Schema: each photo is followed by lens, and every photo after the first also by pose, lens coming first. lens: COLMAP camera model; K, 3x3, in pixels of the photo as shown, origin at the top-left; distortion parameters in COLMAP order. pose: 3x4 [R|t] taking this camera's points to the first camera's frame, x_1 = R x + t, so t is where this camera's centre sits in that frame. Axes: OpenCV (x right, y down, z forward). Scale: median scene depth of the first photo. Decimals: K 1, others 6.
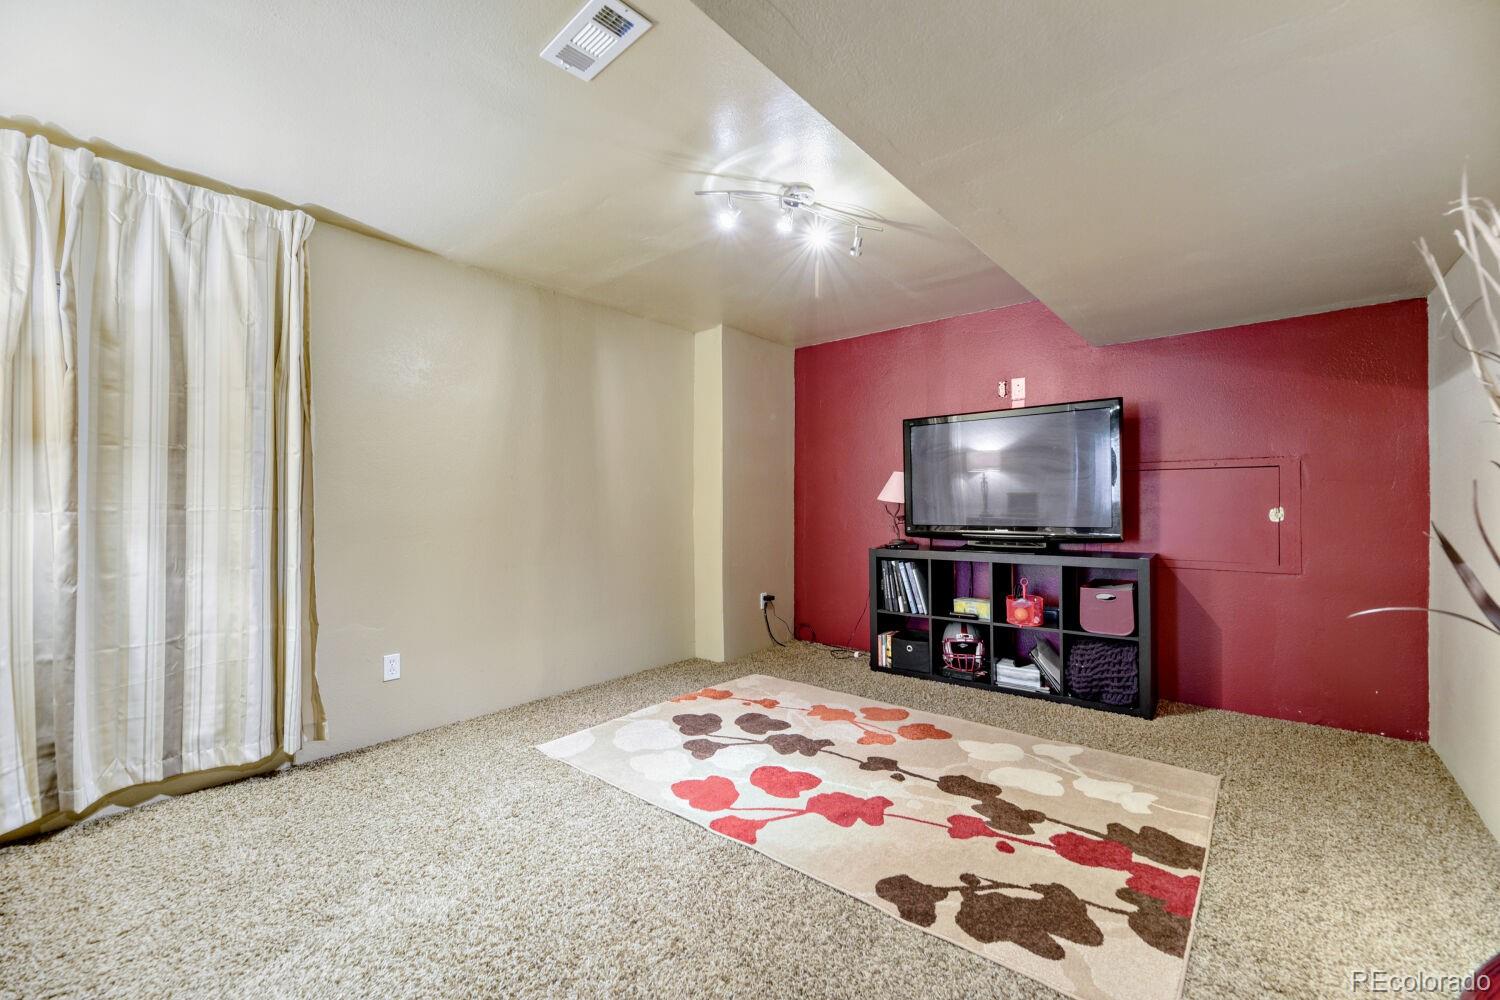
lens RADIAL K [[615.6, 0, 750.0], [0, 615.6, 494.0], [0, 0, 1]] dist [-0.001594, 0.000009]
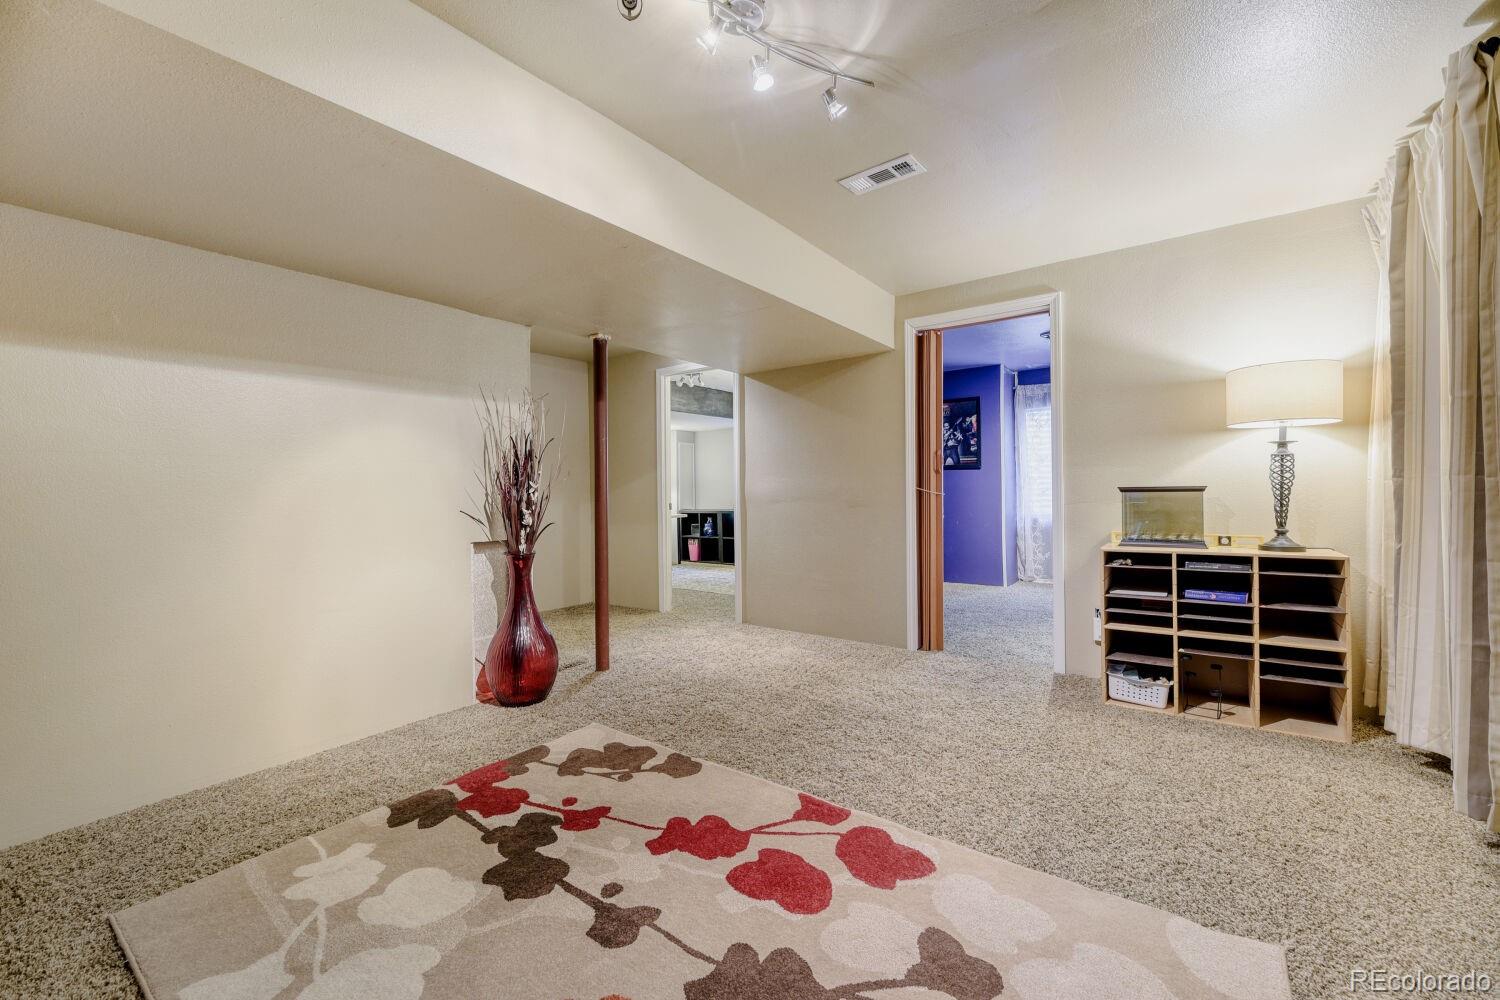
lens RADIAL K [[615.6, 0, 748.0], [0, 615.6, 499.0], [0, 0, 1]] dist [-0.001594, 0.000009]
pose [[-0.997994, 0.026950, -0.057291, 0.134971], [0.026331, 0.999587, 0.011537, 0.034923], [0.057579, 0.010005, -0.998291, 1.906098]]
